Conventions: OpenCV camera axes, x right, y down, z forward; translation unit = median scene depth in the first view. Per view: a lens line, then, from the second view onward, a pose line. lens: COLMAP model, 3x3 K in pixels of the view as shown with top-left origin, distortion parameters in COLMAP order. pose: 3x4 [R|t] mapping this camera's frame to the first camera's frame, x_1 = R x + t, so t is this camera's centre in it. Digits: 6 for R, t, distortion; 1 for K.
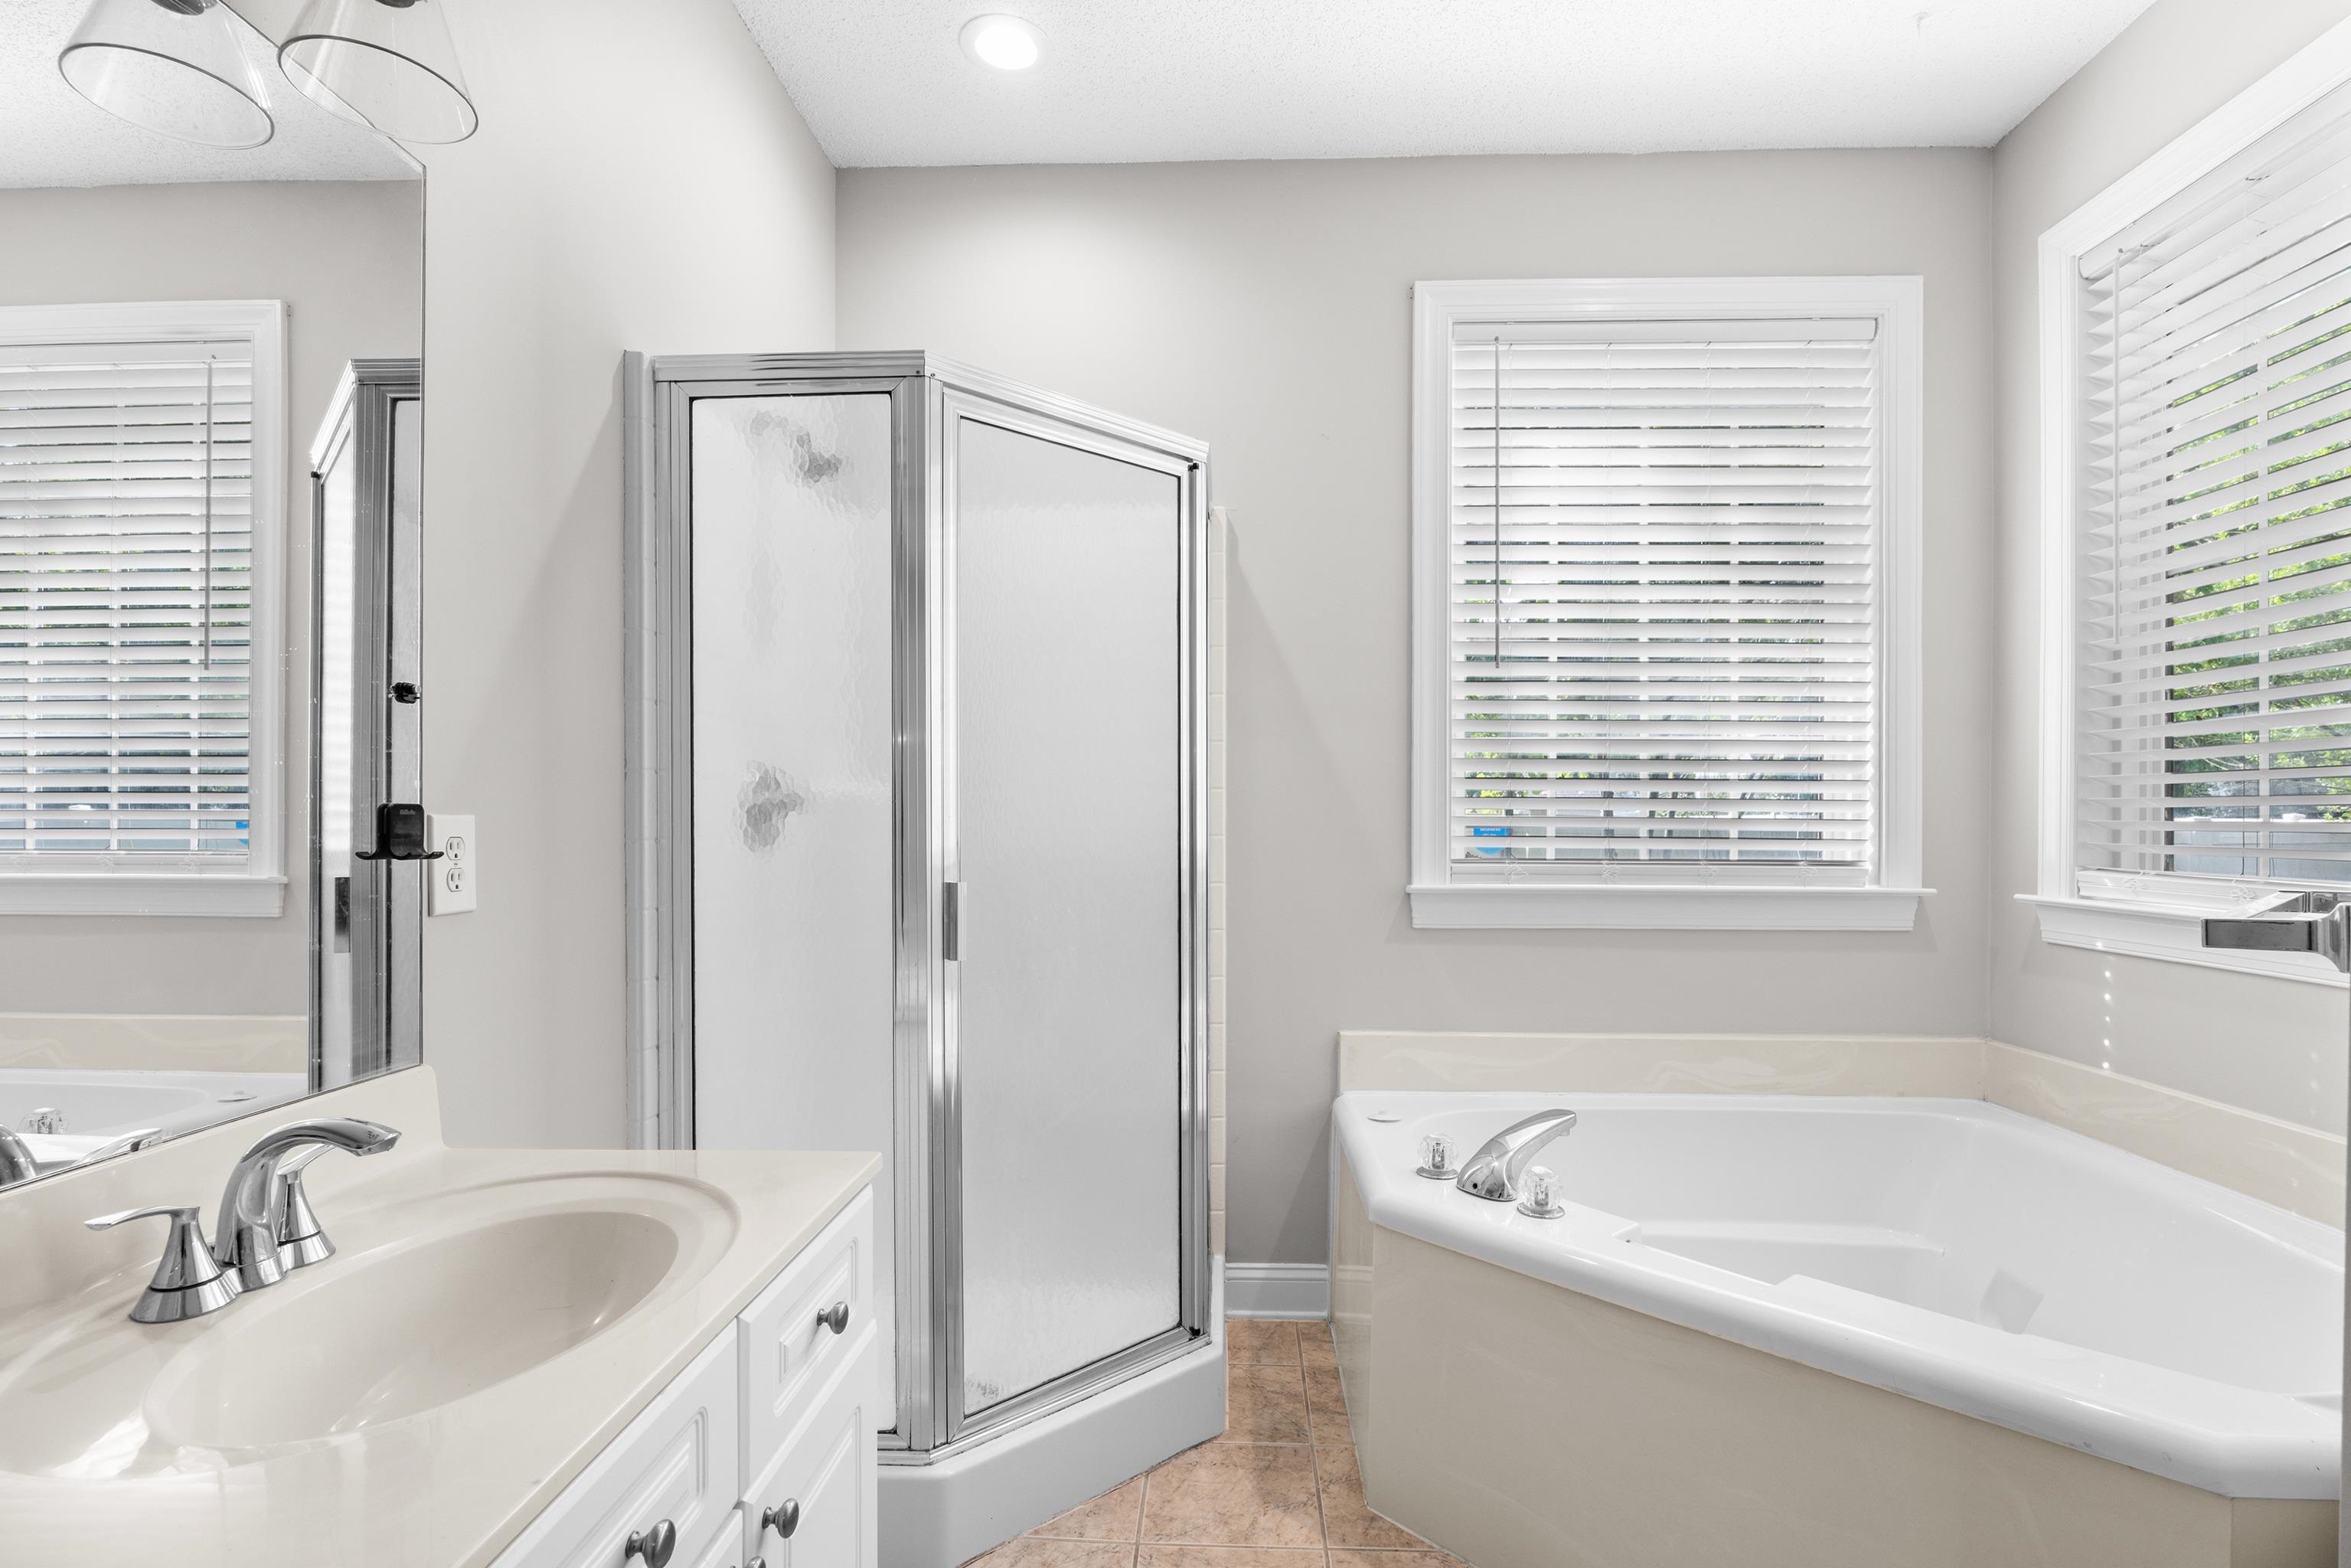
lens RADIAL K [[1114.8, 0, 1163.4], [0, 1114.8, 844.2], [0, 0, 1]] dist [-0.008426, -0.000284]
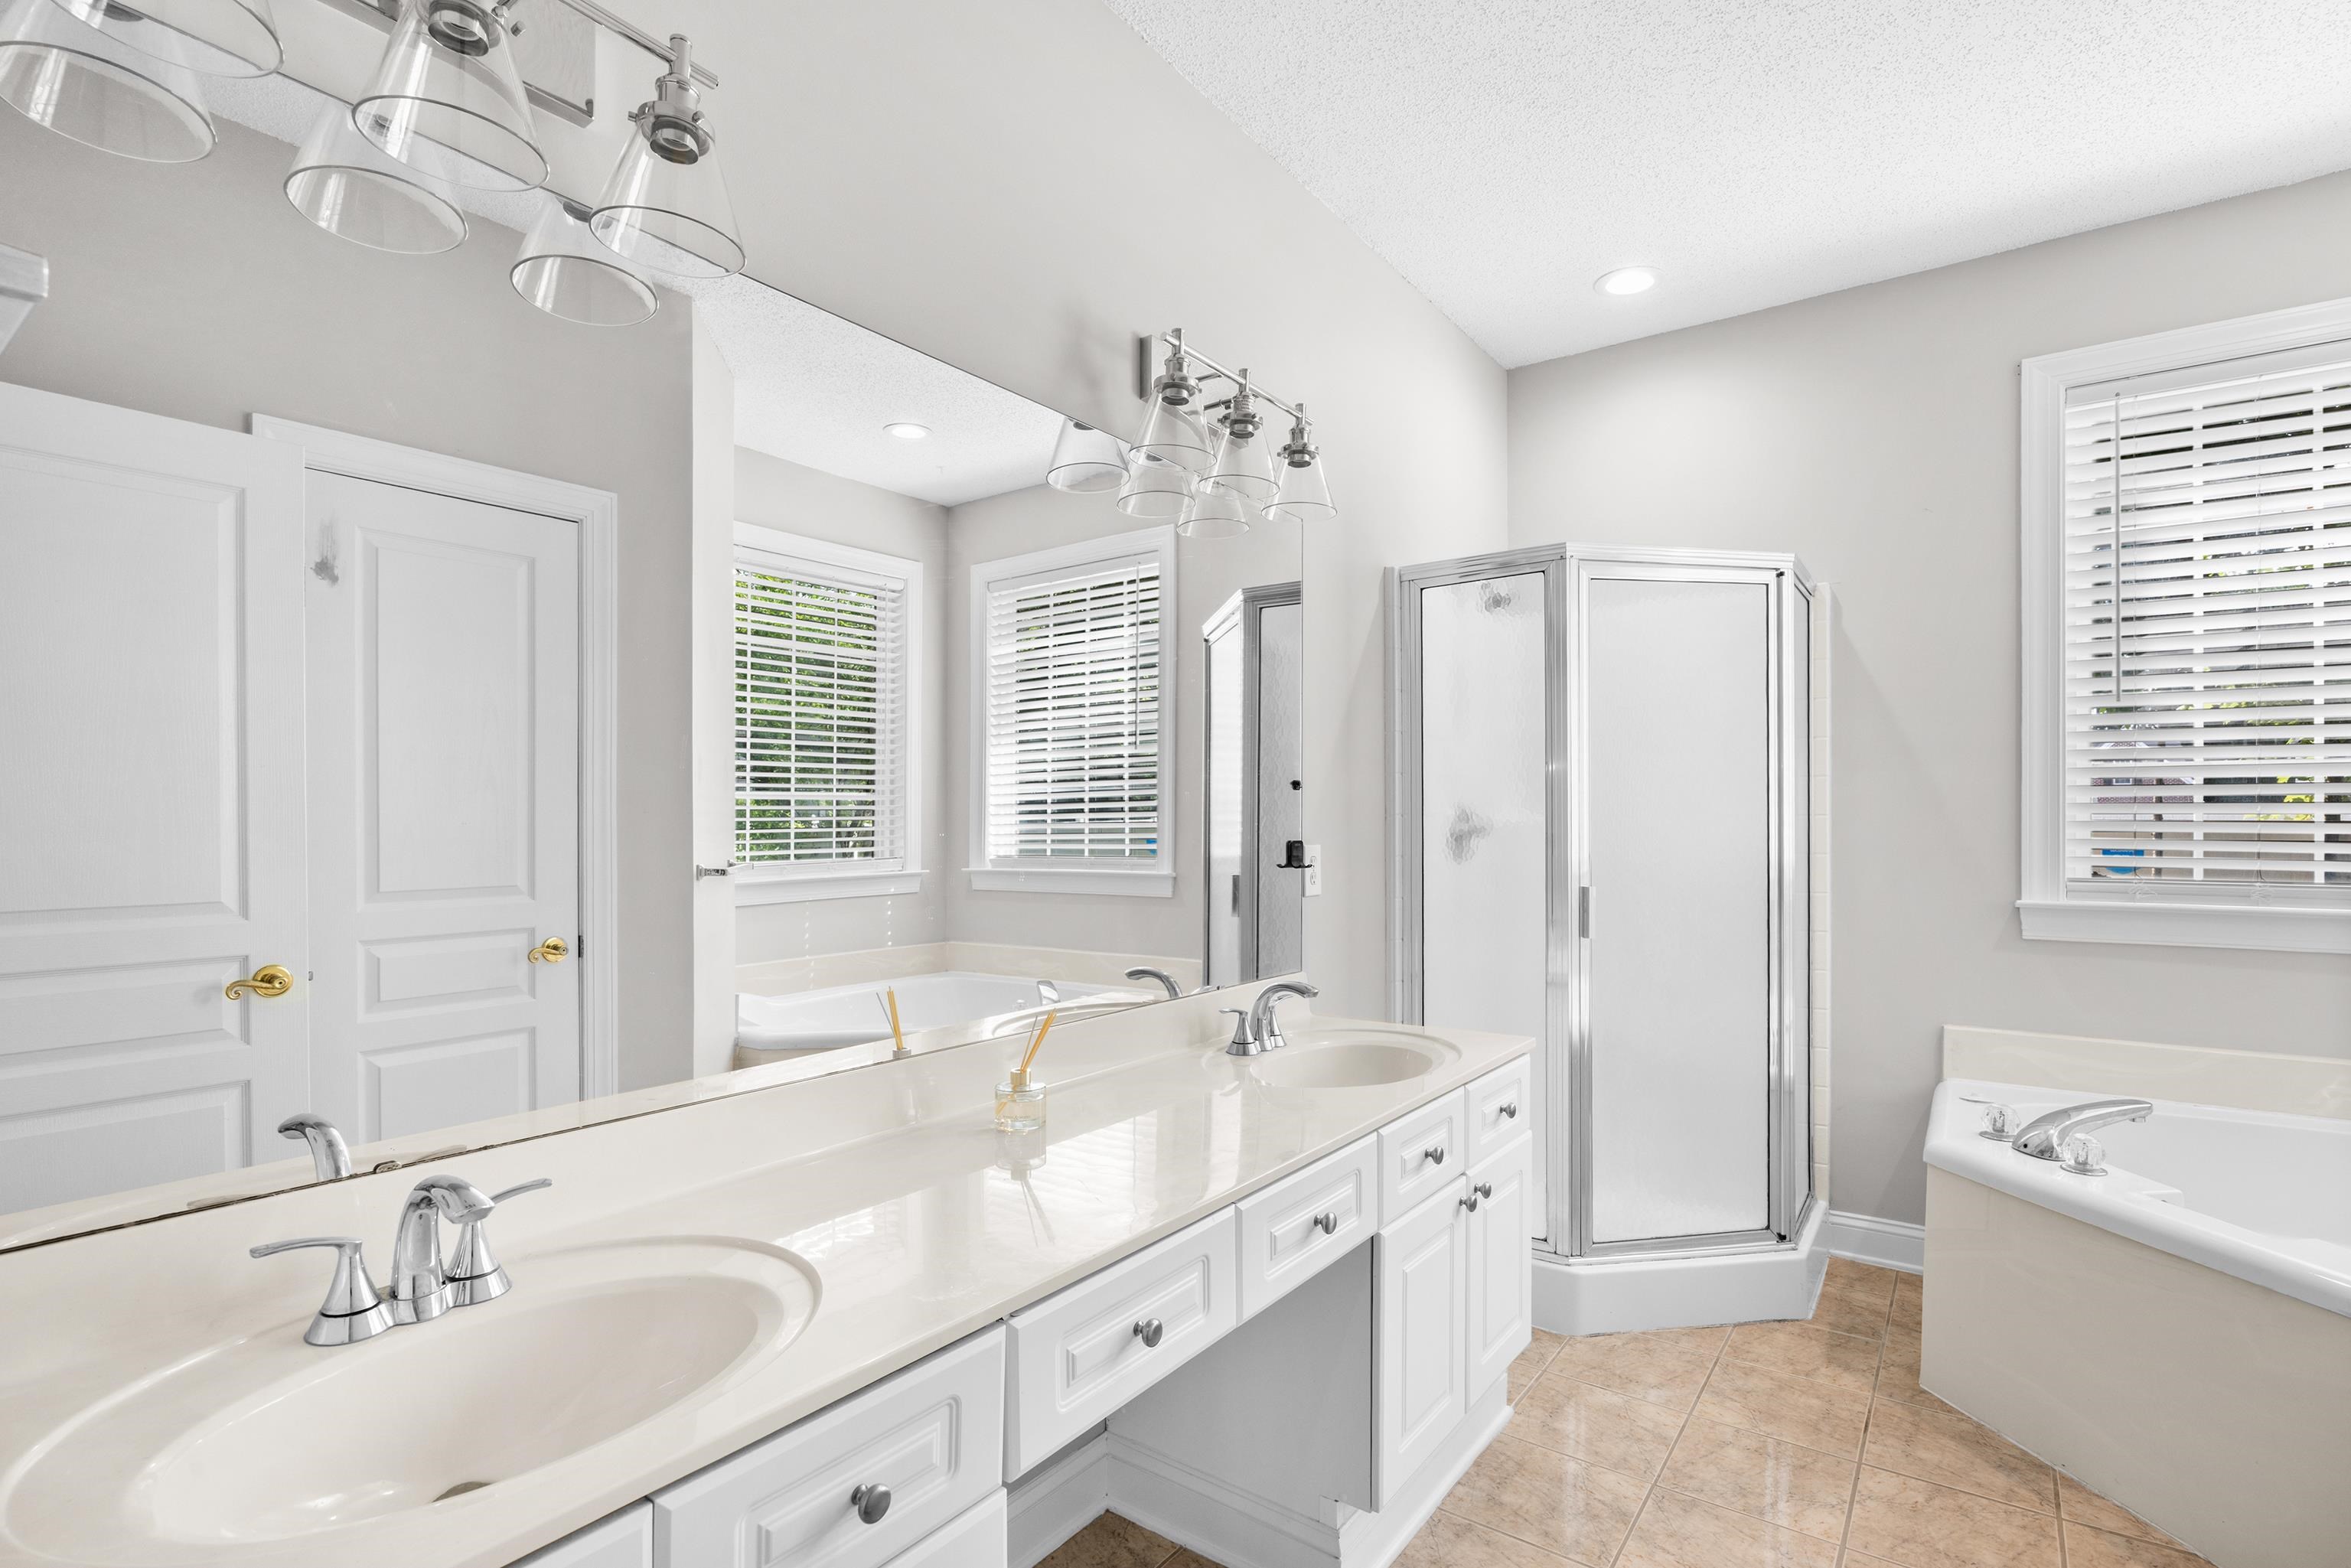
lens RADIAL K [[1112.6, 0, 1189.8], [0, 1112.6, 816.2], [0, 0, 1]] dist [-0.019525, 0.000484]
pose [[0.845423, -0.006516, -0.534057, 0.144988], [-0.008099, 0.999654, -0.025018, -0.017582], [0.534035, 0.025476, 0.845078, -0.506970]]
